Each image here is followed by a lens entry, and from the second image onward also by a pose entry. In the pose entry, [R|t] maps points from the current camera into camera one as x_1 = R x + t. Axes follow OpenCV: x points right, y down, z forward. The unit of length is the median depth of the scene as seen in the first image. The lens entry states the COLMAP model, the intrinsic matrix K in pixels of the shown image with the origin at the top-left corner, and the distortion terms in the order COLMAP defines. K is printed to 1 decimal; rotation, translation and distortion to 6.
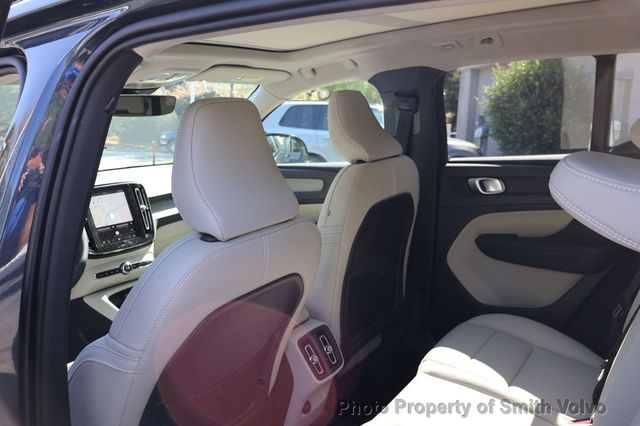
lens RADIAL K [[545.1, 0, 320.0], [0, 545.1, 213.0], [0, 0, 1]] dist [-0.007082, -0.004685]
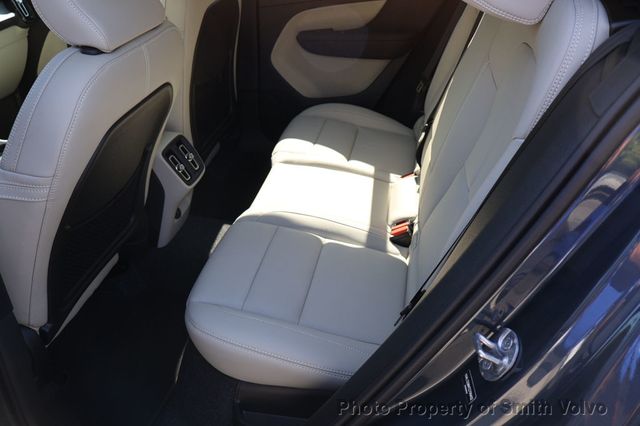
lens RADIAL K [[545.1, 0, 320.0], [0, 545.1, 213.0], [0, 0, 1]] dist [-0.007082, -0.004685]
pose [[0.905461, -0.205303, 0.371471, -0.166776], [0.069993, 0.935471, 0.346403, 0.006858], [-0.418617, -0.287654, 0.861403, -0.033302]]
